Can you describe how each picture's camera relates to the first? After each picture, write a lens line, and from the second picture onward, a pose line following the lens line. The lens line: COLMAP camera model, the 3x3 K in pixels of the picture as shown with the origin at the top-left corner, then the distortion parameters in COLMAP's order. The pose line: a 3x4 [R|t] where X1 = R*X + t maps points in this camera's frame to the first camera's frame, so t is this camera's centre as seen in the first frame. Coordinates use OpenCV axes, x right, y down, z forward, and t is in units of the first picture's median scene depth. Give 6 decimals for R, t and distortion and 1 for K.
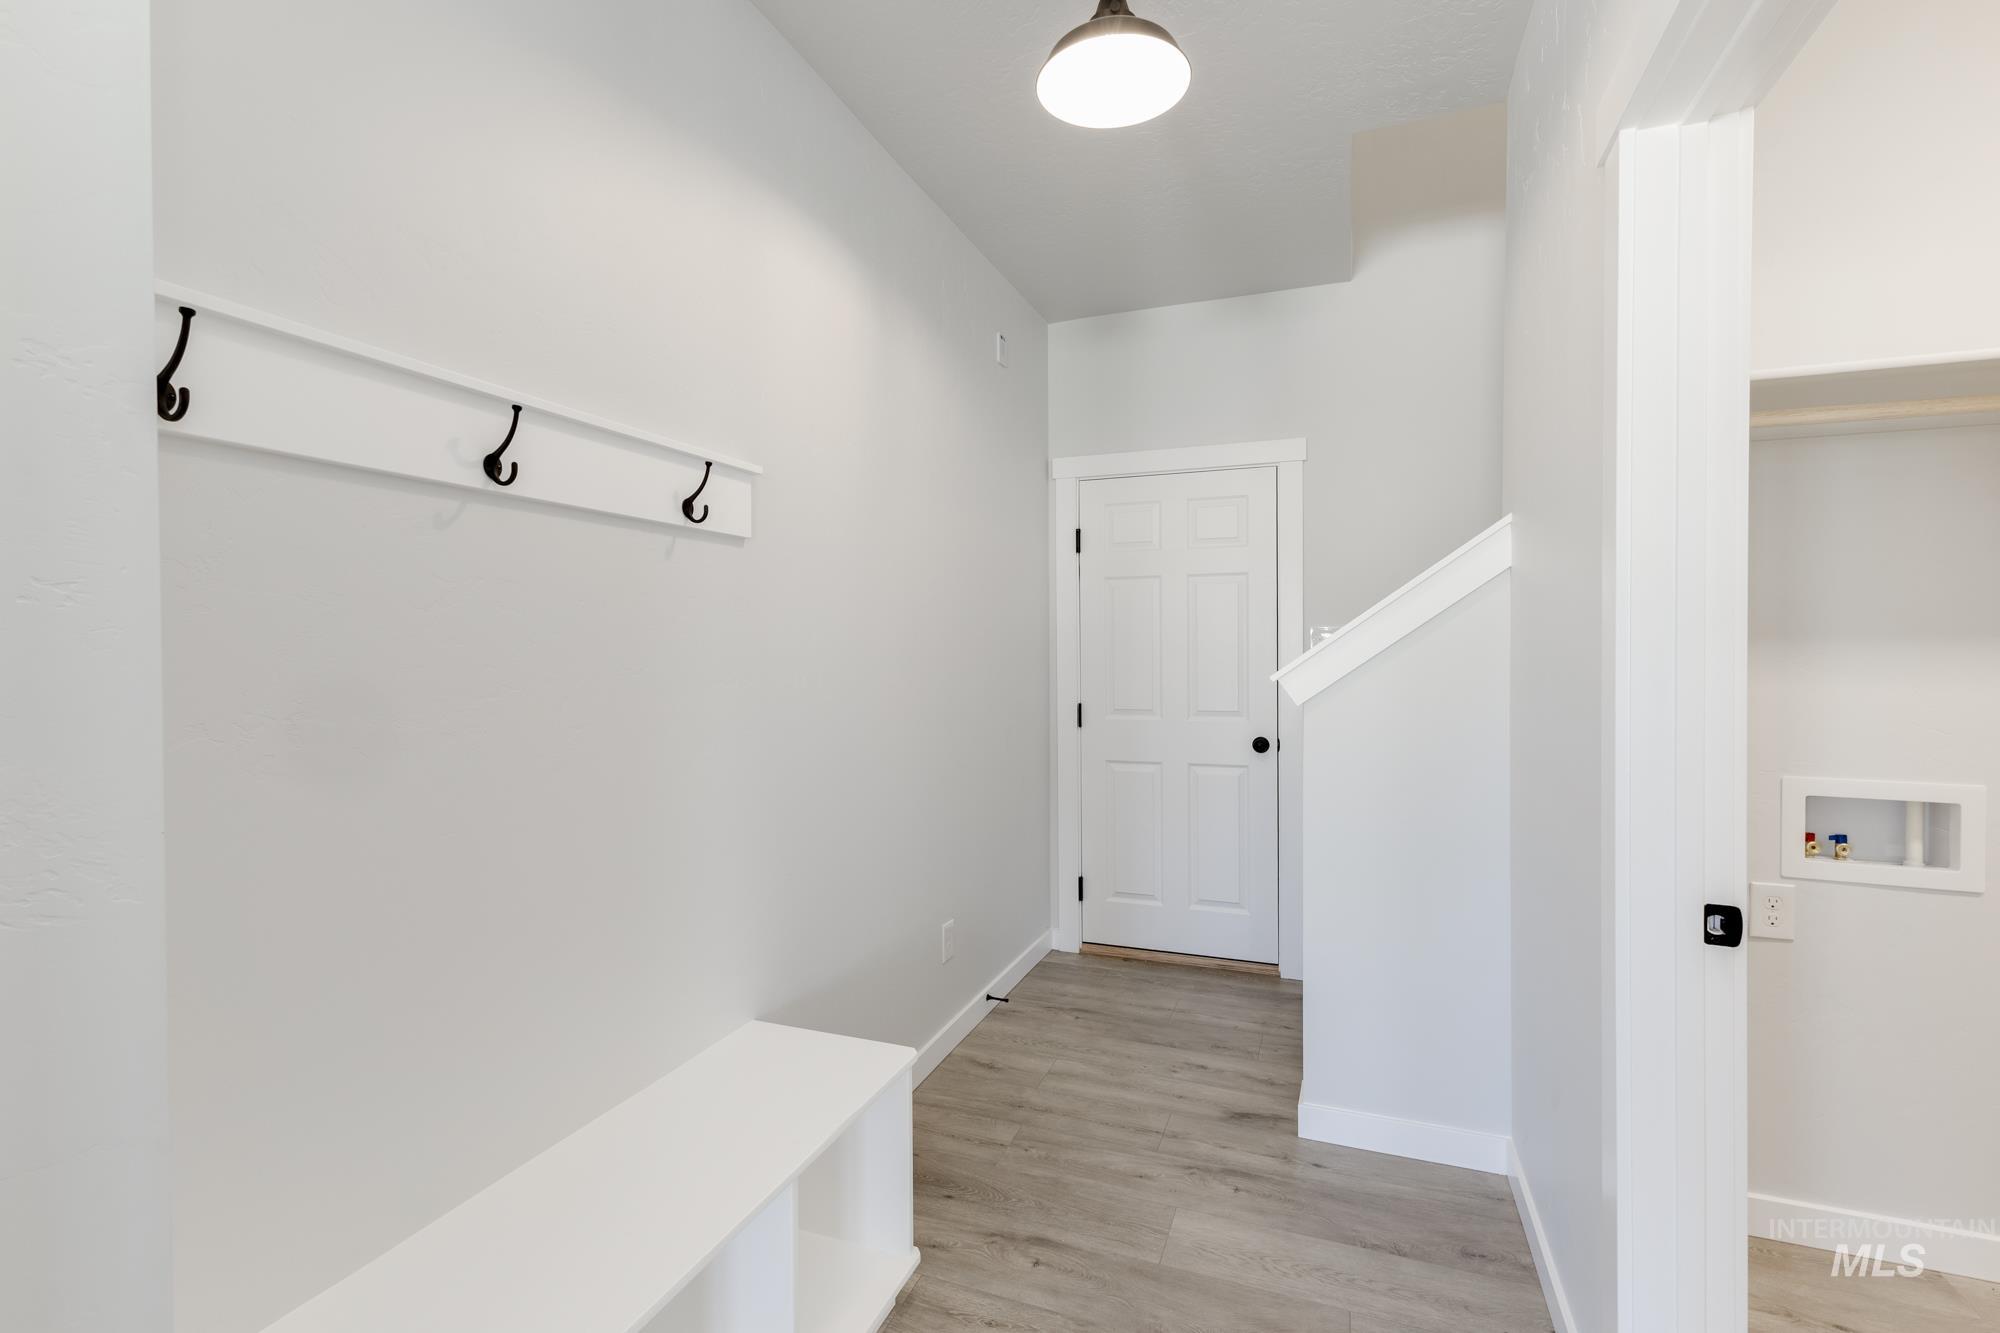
lens RADIAL K [[877.2, 0, 1003.5], [0, 877.2, 670.9], [0, 0, 1]] dist [0.012168, -0.002046]
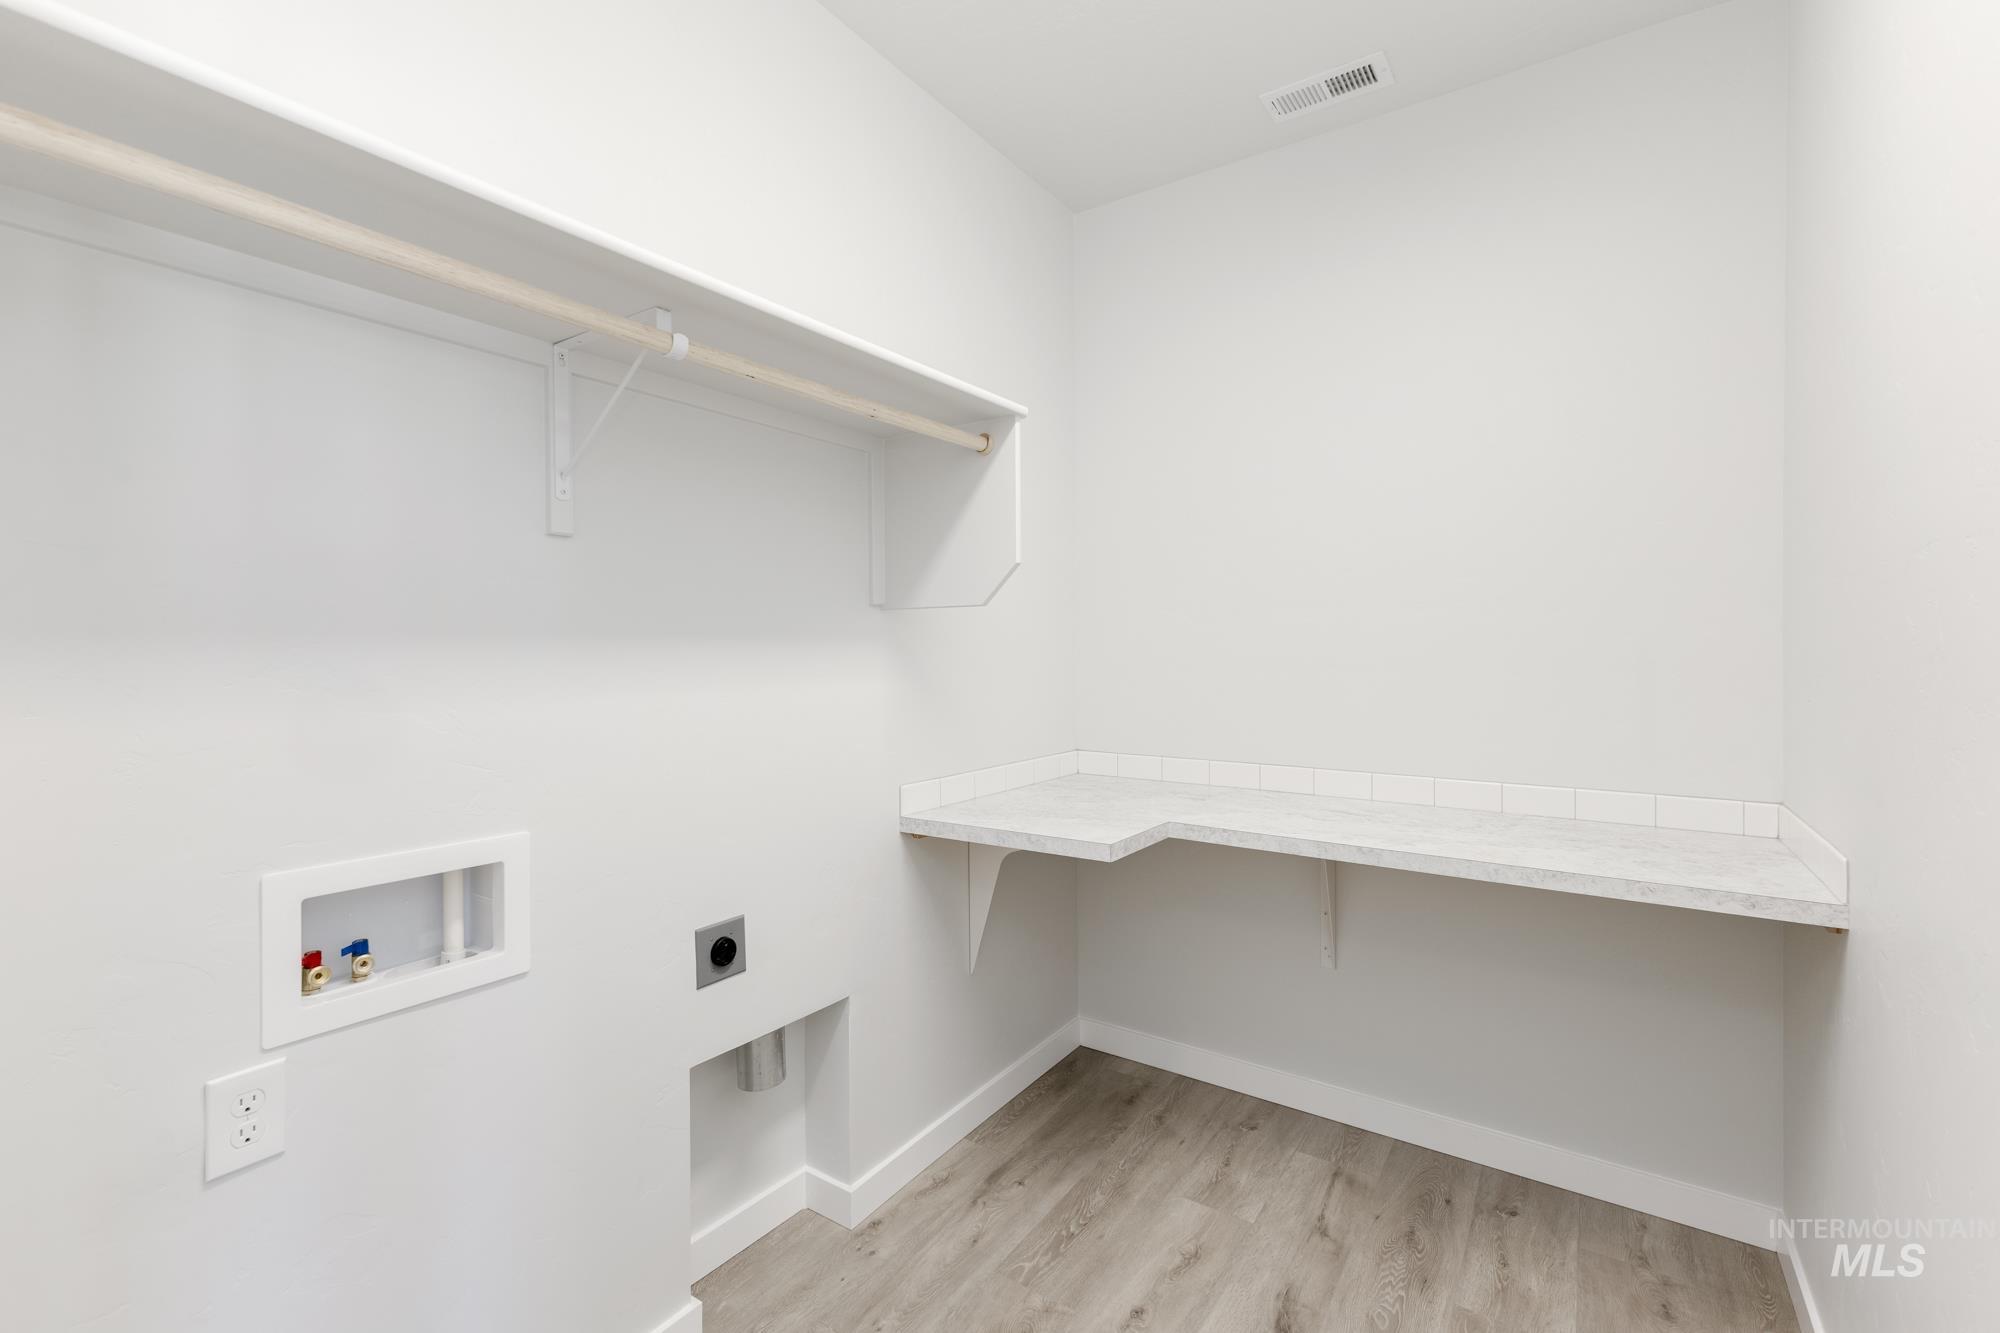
lens RADIAL K [[877.2, 0, 1010.7], [0, 877.2, 675.6], [0, 0, 1]] dist [0.012168, -0.002046]
pose [[0.211229, -0.013091, 0.977349, 0.435647], [0.021135, 0.999738, 0.008824, -0.002055], [-0.977208, 0.018792, 0.211451, 0.413143]]
